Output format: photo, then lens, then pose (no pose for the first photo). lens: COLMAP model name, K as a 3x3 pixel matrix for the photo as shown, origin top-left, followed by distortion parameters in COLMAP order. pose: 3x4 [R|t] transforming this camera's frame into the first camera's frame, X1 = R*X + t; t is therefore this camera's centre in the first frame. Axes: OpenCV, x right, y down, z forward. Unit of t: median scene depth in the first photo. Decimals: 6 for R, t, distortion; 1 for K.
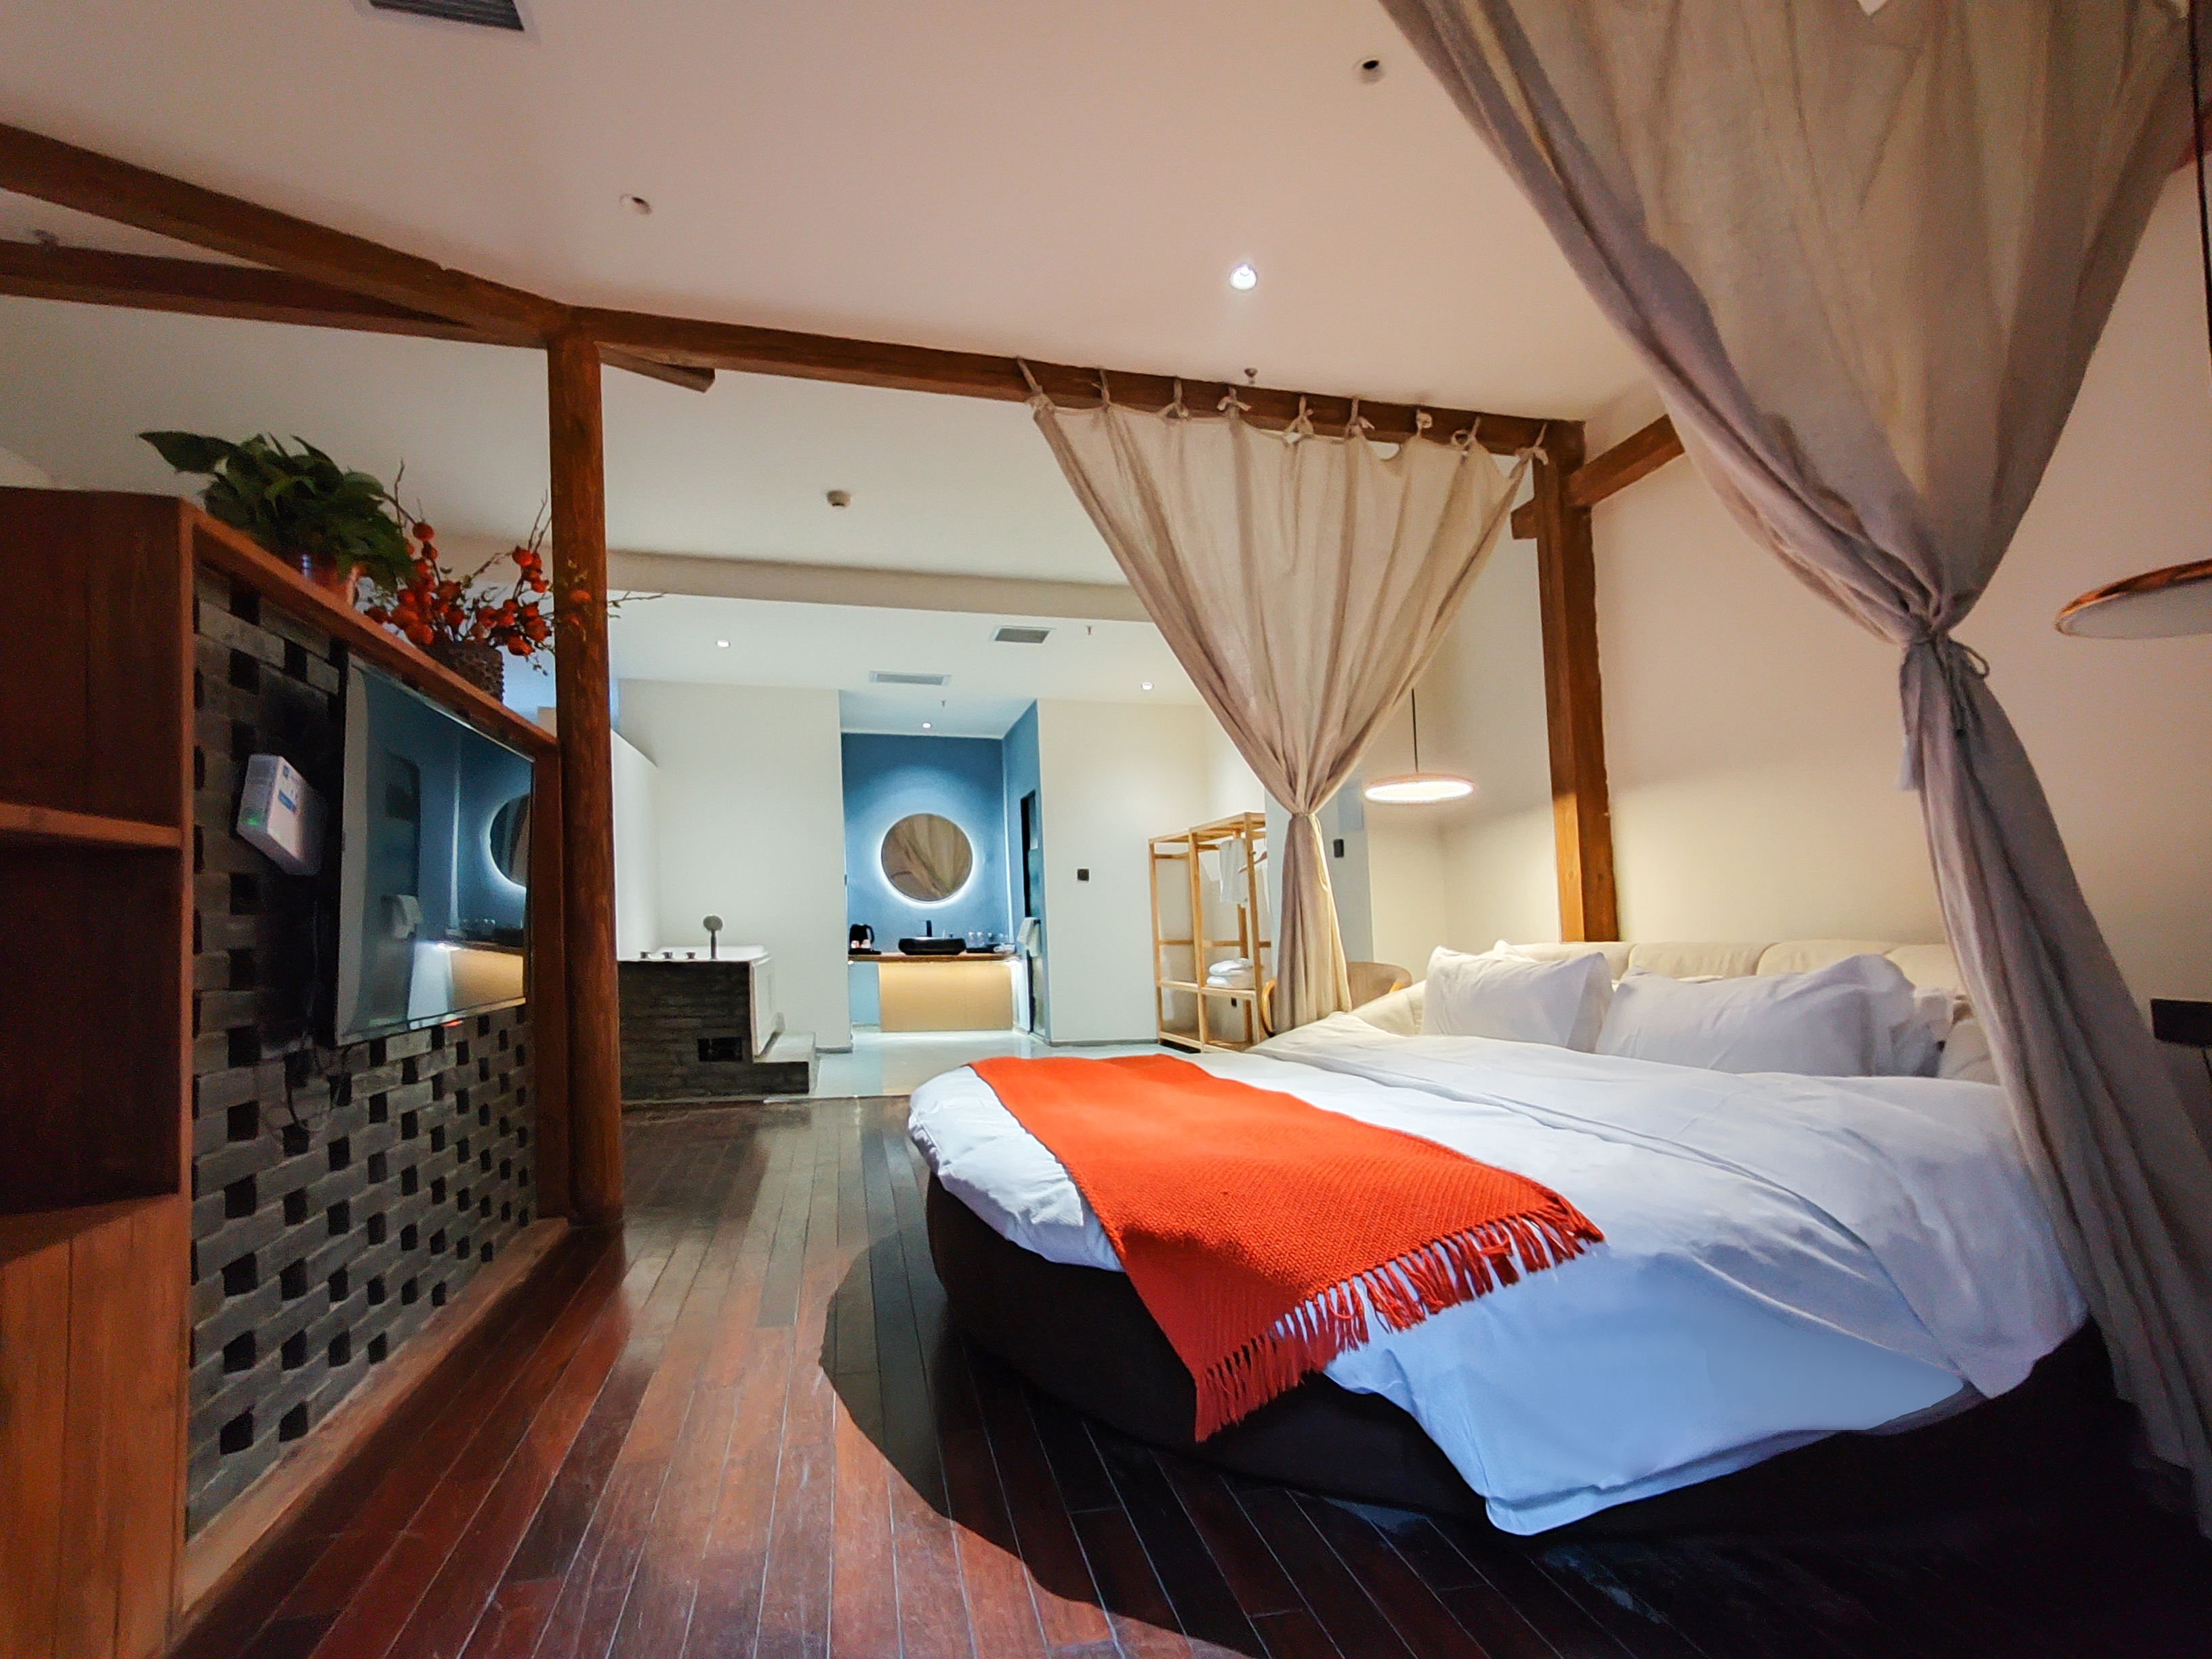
lens RADIAL K [[1042.0, 0, 1107.1], [0, 1042.0, 843.6], [0, 0, 1]] dist [0.013642, -0.003087]
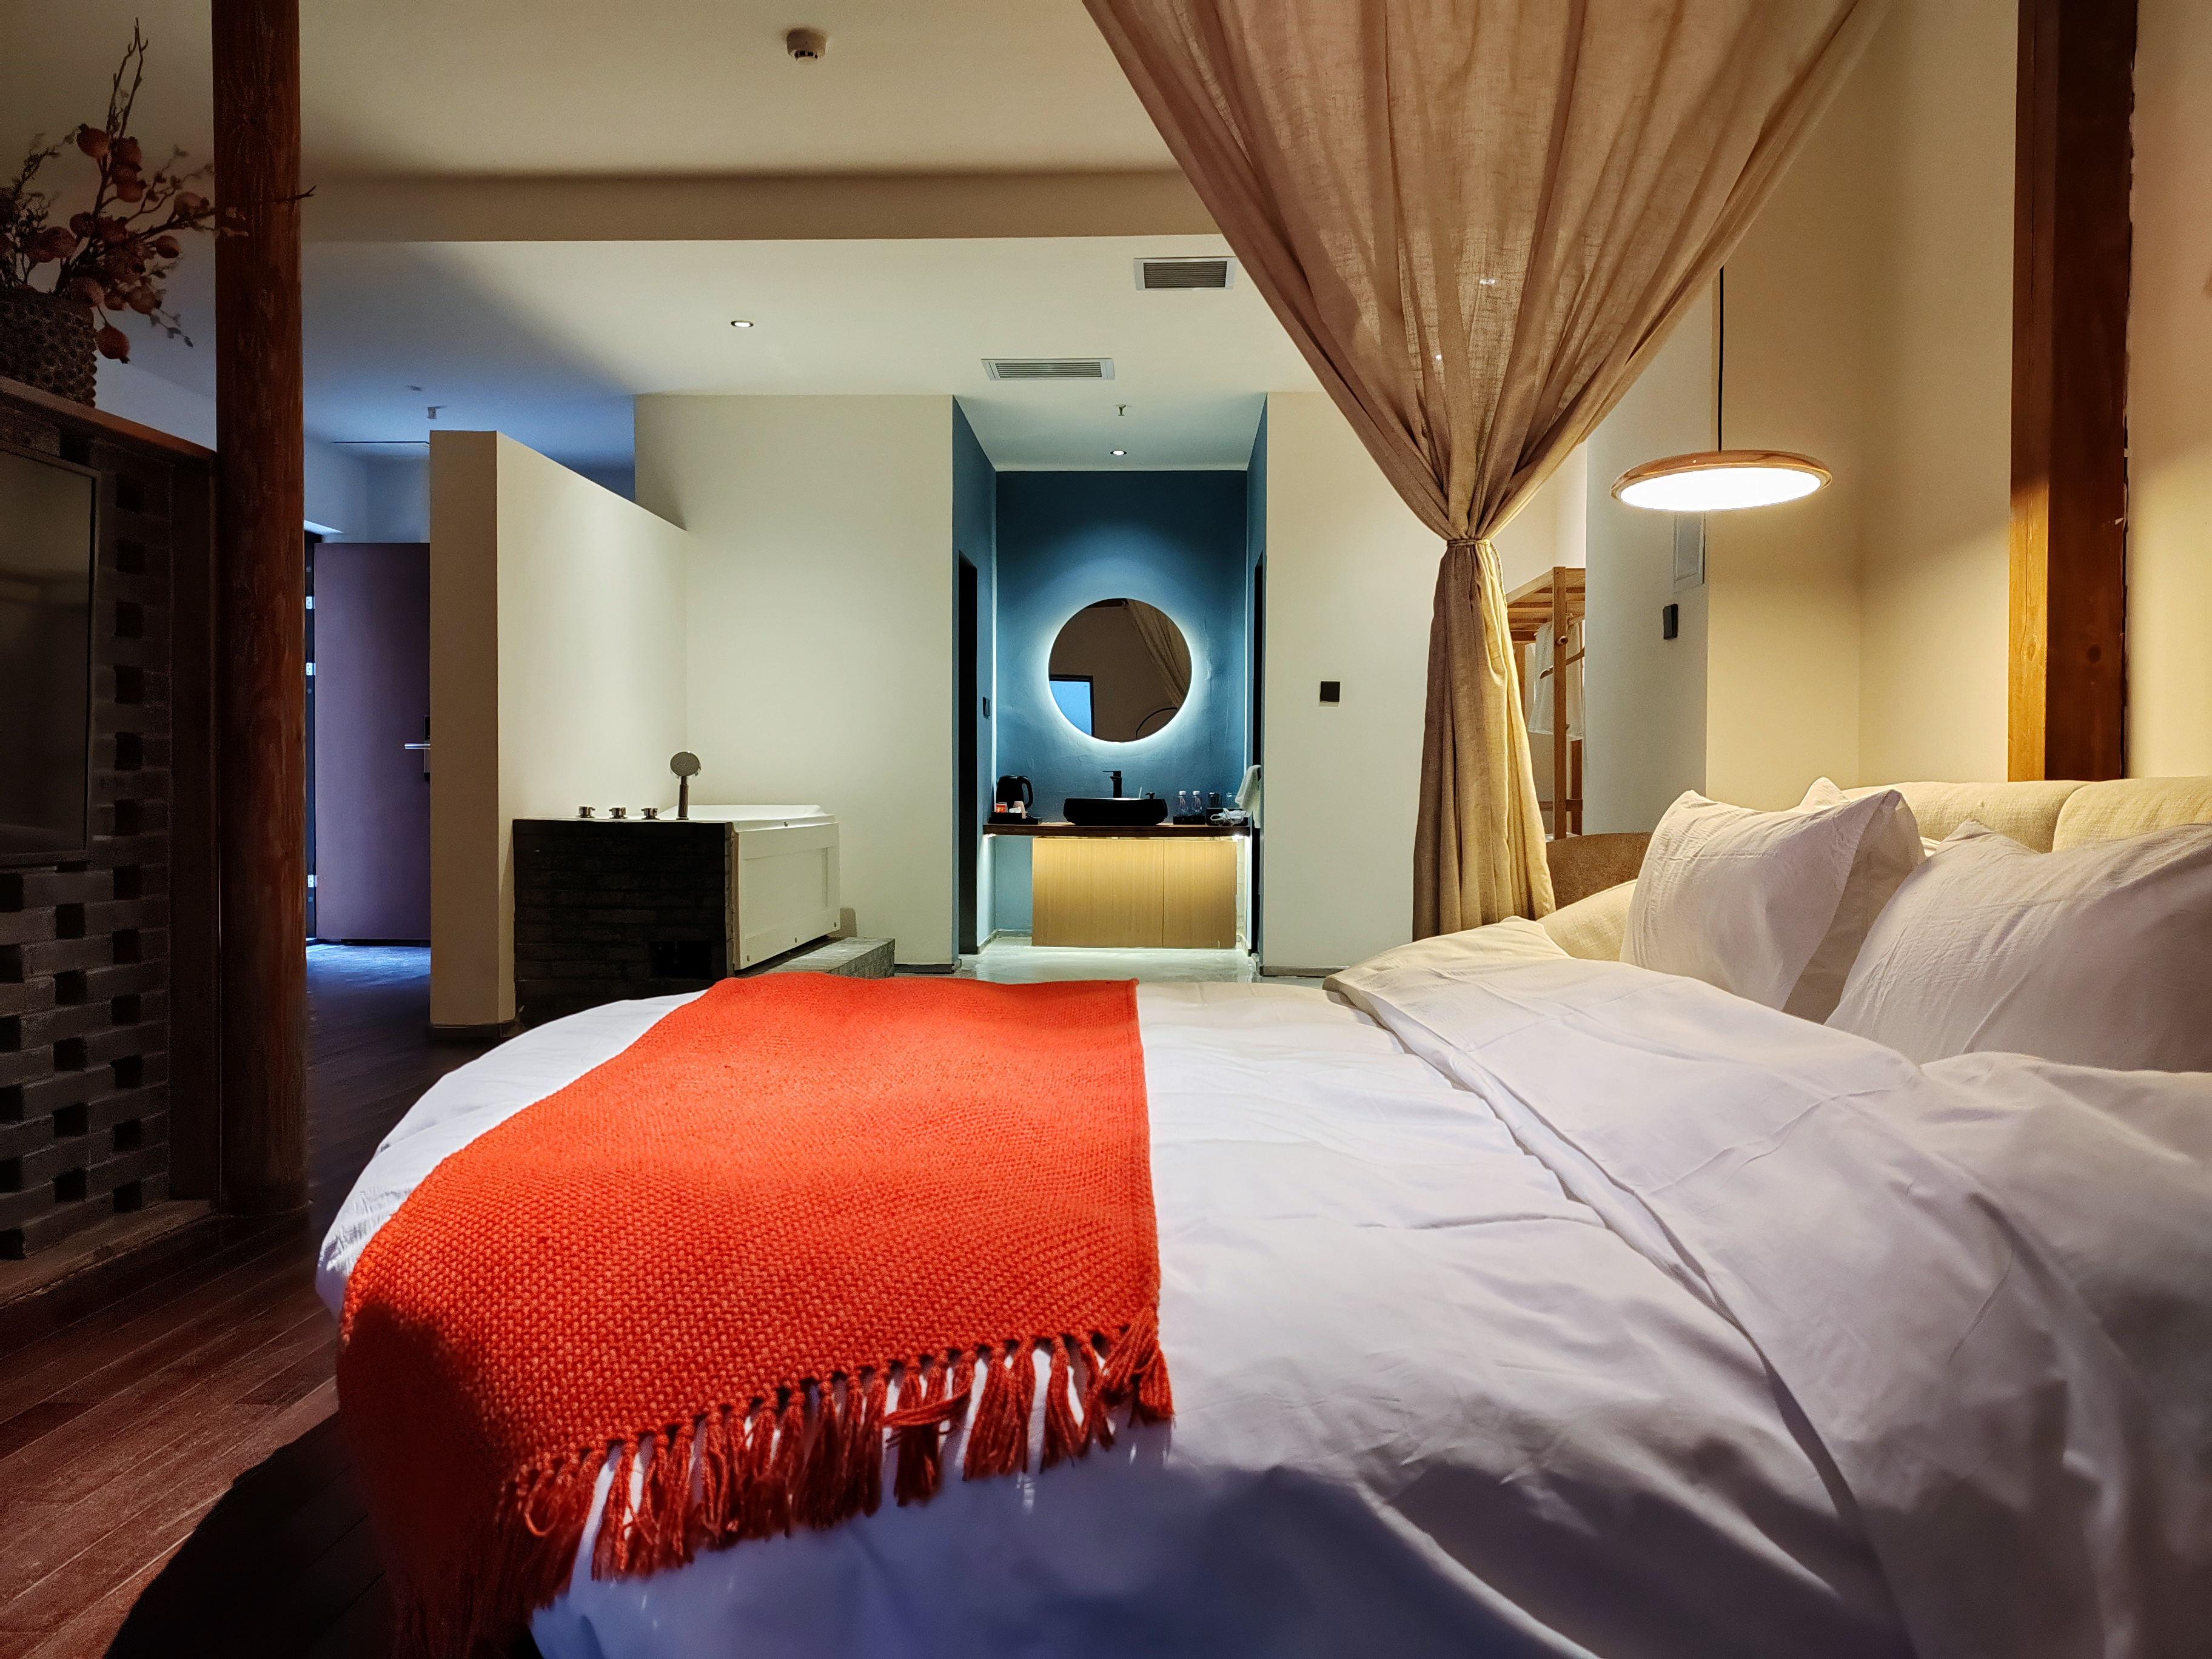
lens RADIAL K [[1660.4, 0, 1105.3], [0, 1660.4, 817.6], [0, 0, 1]] dist [0.016107, -0.005589]
pose [[0.969345, 0.011477, -0.245434, 0.208487], [0.011971, 0.995516, 0.093832, 0.028029], [0.245410, -0.093894, 0.964861, 0.132897]]
